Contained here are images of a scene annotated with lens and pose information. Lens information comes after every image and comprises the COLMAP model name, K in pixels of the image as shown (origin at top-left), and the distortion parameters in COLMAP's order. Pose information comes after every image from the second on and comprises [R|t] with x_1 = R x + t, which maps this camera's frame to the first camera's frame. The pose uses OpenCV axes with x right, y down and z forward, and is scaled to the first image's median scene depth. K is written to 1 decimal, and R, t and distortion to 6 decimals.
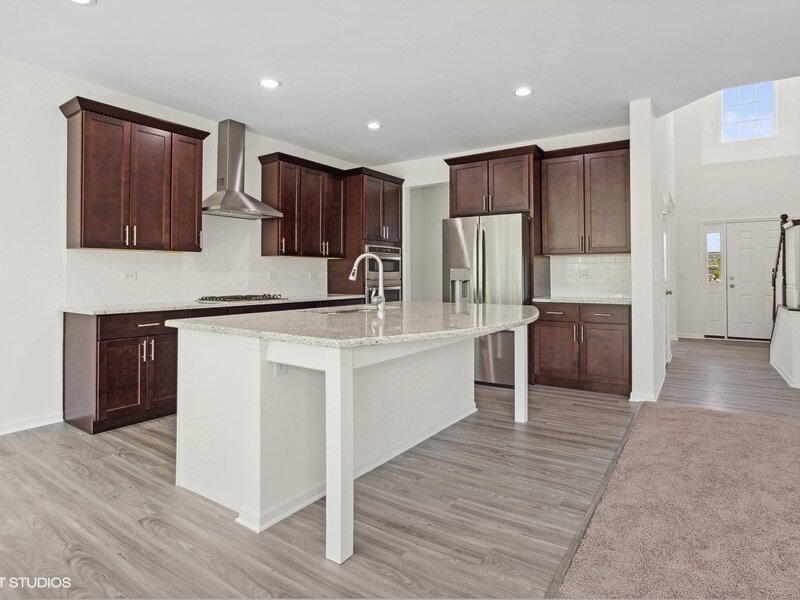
lens RADIAL K [[448.7, 0, 417.1], [0, 448.7, 275.4], [0, 0, 1]] dist [-0.001375, 0.002617]
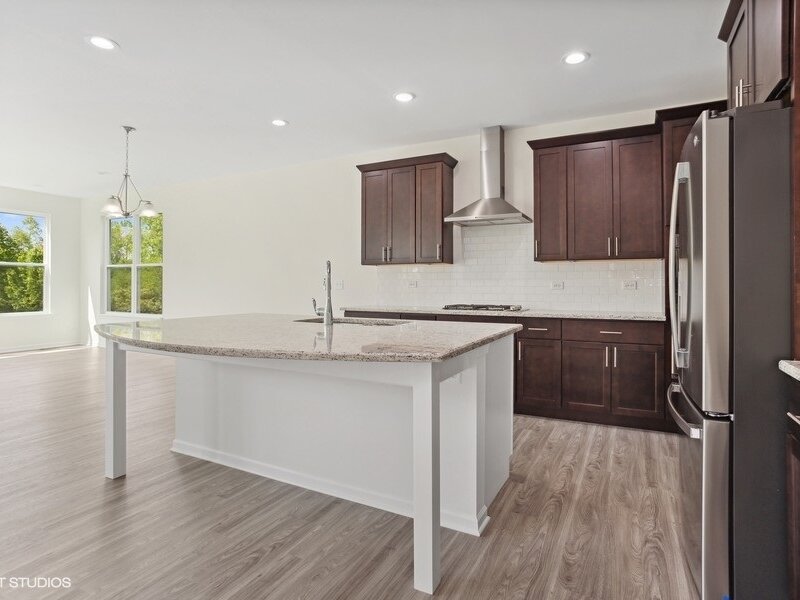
lens RADIAL K [[448.7, 0, 394.9], [0, 448.7, 292.5], [0, 0, 1]] dist [-0.001375, 0.002617]
pose [[0.072549, 0.008415, -0.997329, 0.729563], [0.003656, 0.999955, 0.008703, 0.011018], [0.997358, -0.004277, 0.072515, 0.974556]]
